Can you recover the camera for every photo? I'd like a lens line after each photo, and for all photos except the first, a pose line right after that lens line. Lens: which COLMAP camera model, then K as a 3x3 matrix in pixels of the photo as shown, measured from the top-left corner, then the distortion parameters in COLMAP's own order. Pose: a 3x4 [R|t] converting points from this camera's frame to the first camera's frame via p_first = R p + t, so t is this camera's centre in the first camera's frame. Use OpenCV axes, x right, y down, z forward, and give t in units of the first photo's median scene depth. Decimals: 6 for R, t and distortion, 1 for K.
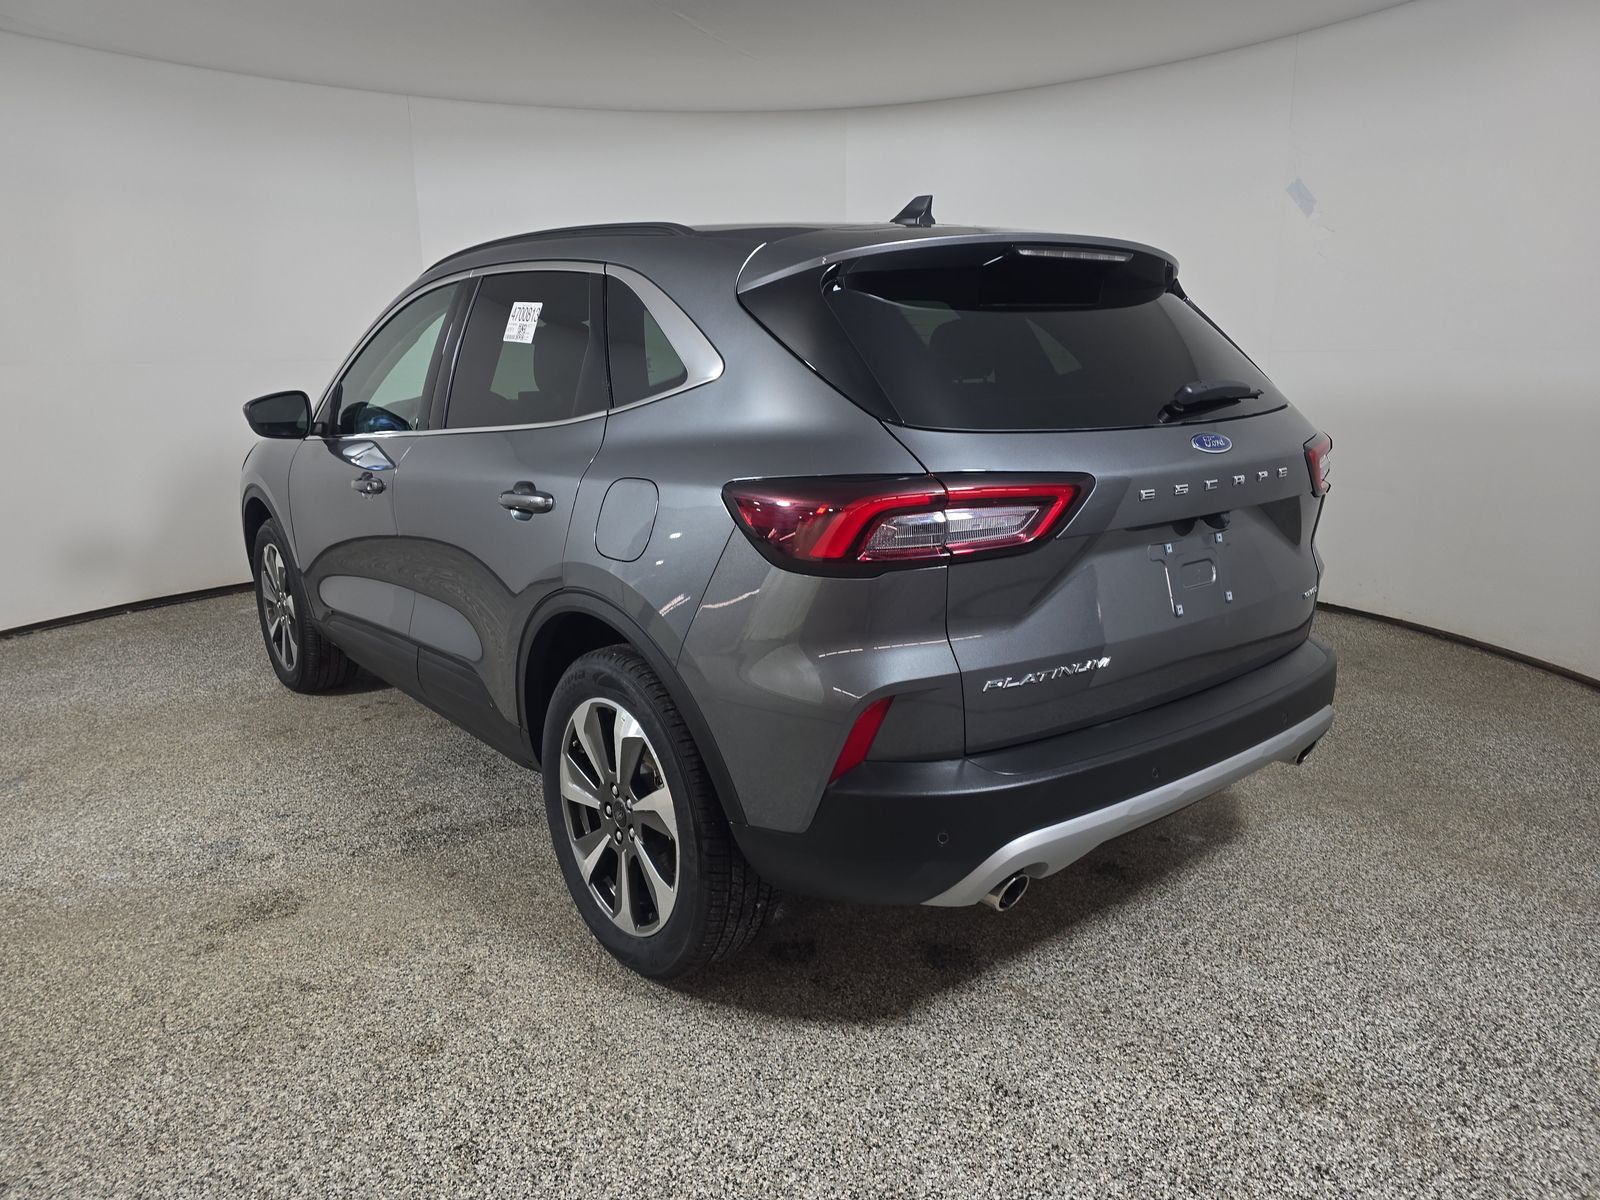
lens RADIAL K [[1080.2, 0, 801.4], [0, 1080.2, 598.0], [0, 0, 1]] dist [0.047176, -0.042673]
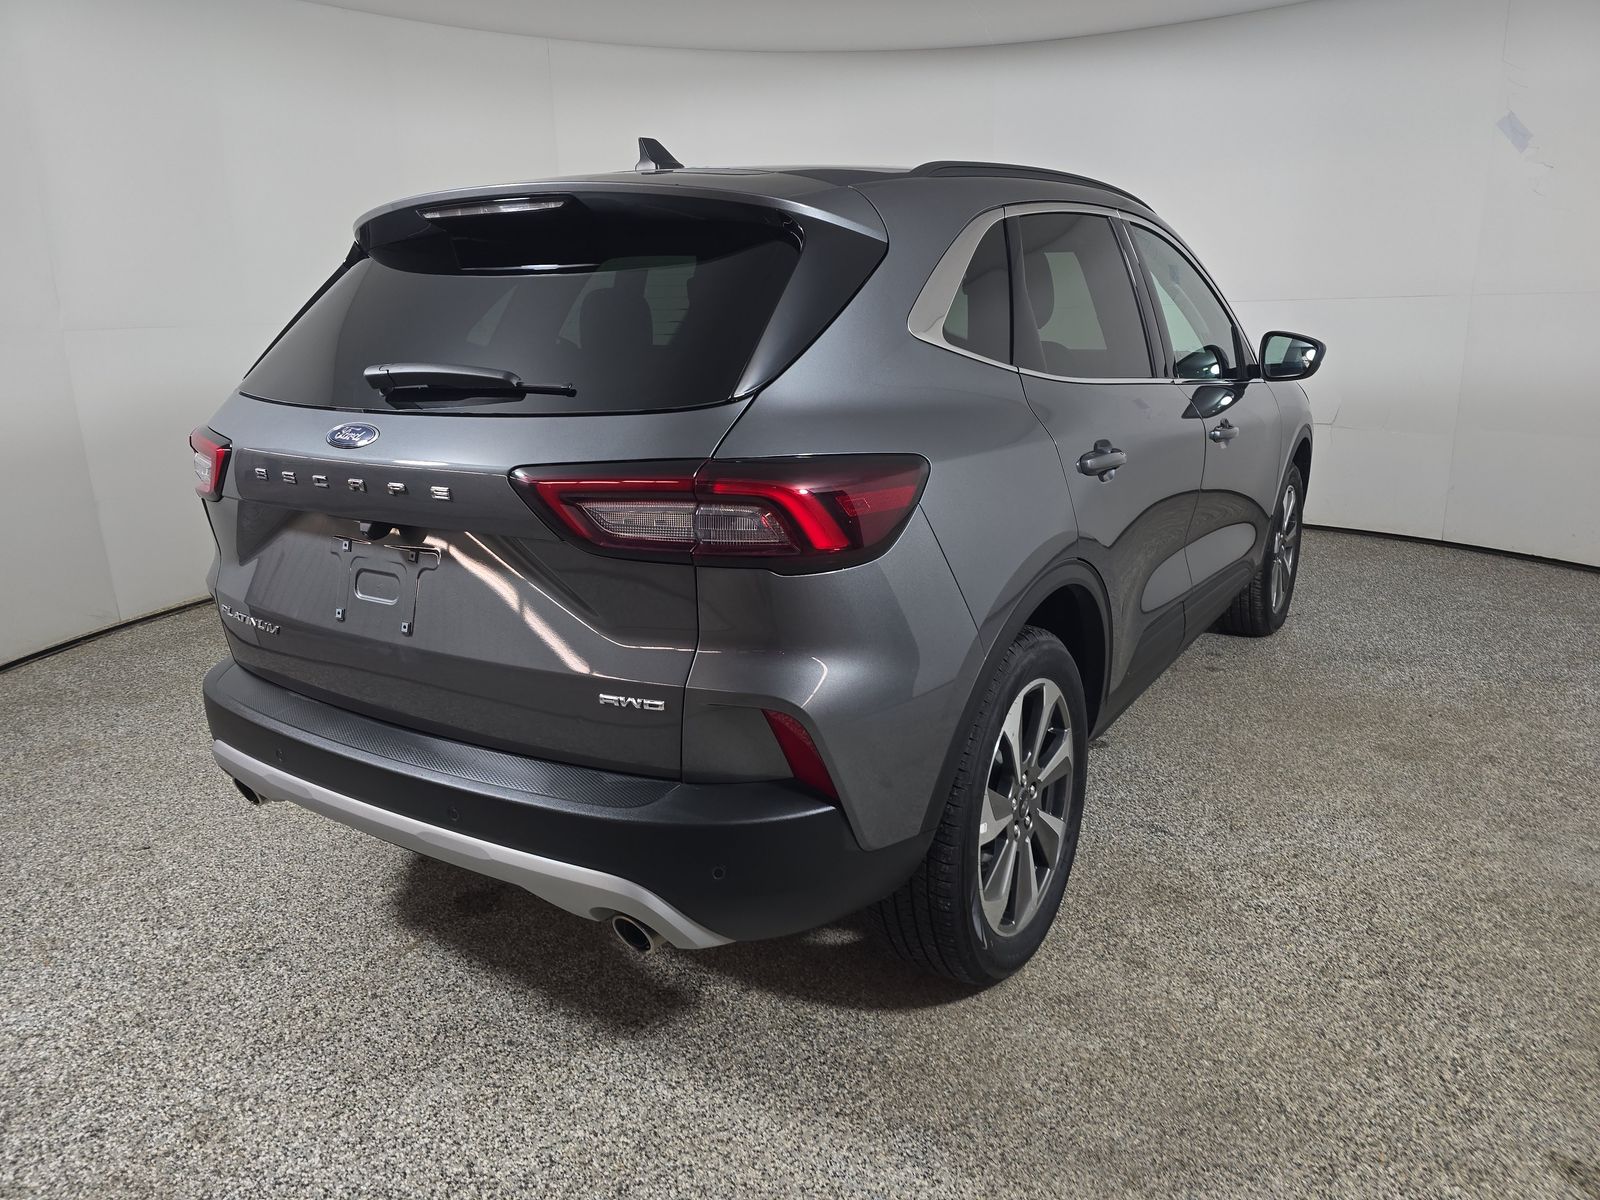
lens RADIAL K [[1080.2, 0, 808.6], [0, 1080.2, 600.8], [0, 0, 1]] dist [0.047176, -0.042673]
pose [[0.305365, 0.257343, -0.916802, 1.276967], [-0.192298, 0.959619, 0.205311, -0.257958], [0.932617, 0.113604, 0.342521, 1.033438]]
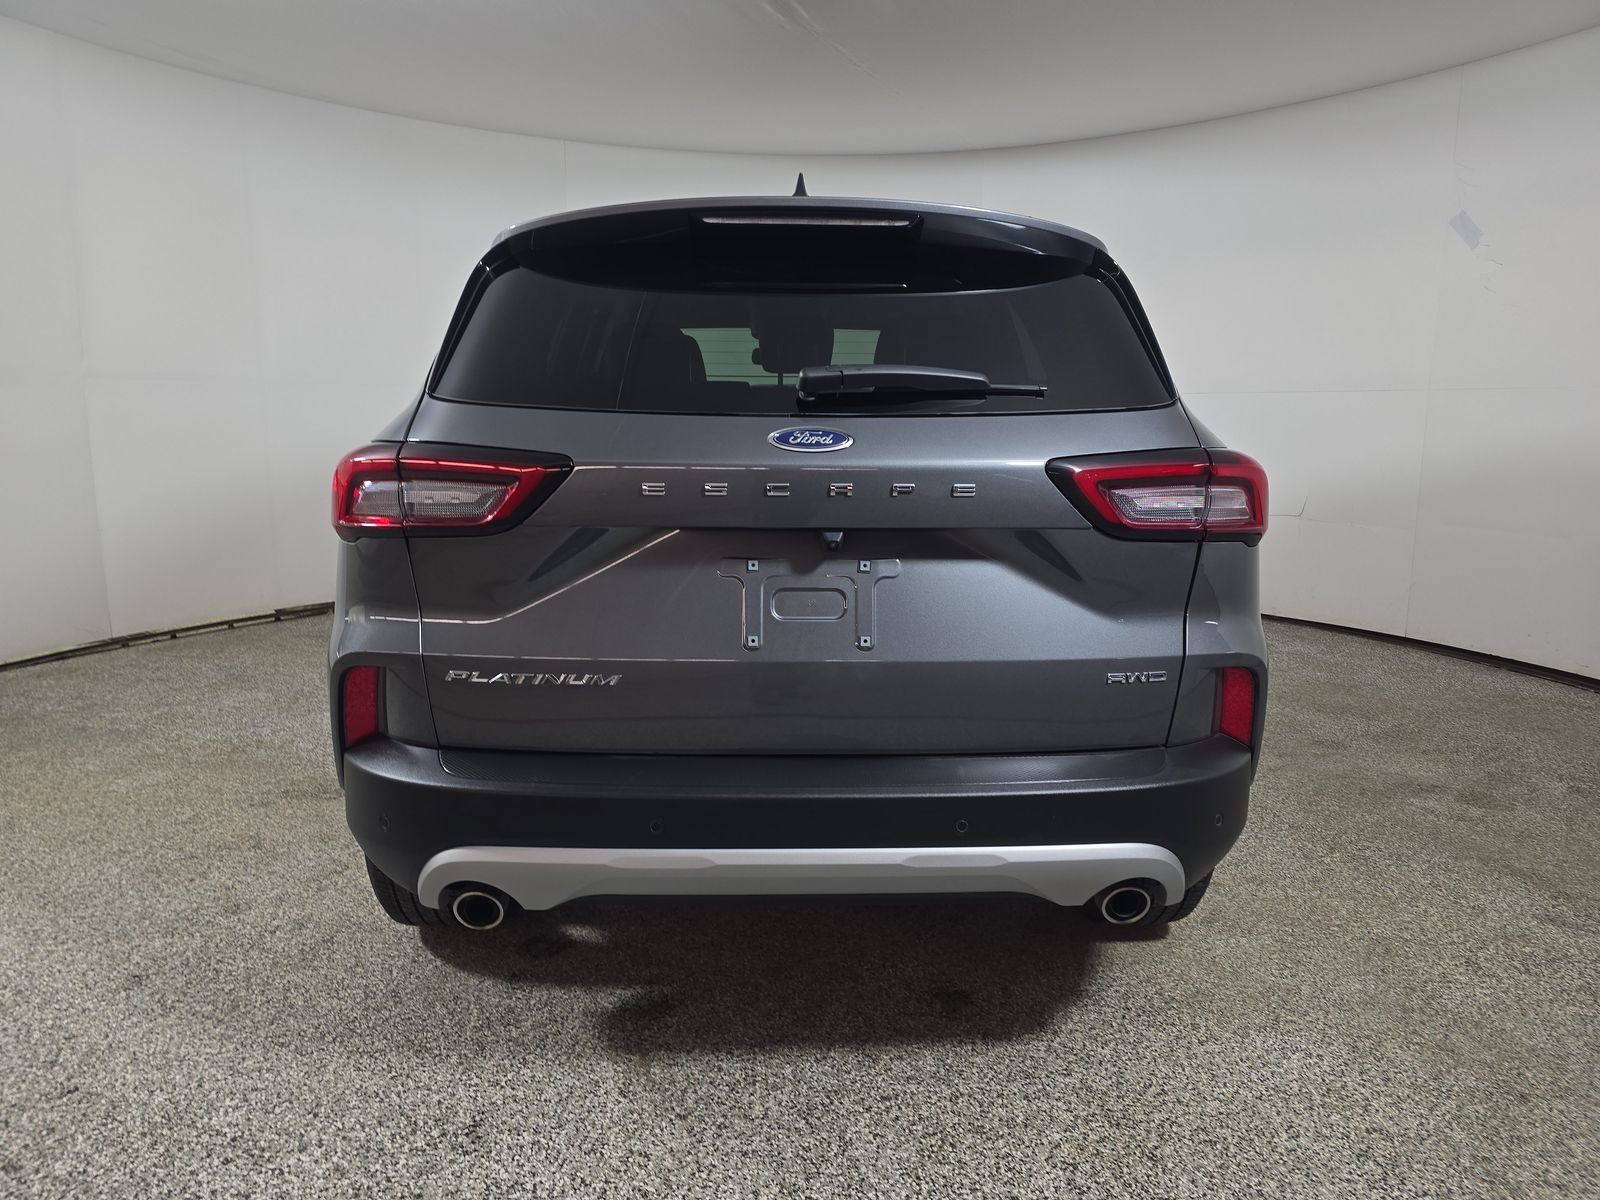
lens RADIAL K [[1080.2, 0, 801.8], [0, 1080.2, 597.3], [0, 0, 1]] dist [0.047176, -0.042673]
pose [[0.792639, 0.124890, -0.596762, 0.837782], [-0.152706, 0.988264, 0.003994, -0.031435], [0.590257, 0.087964, 0.802408, 0.366820]]
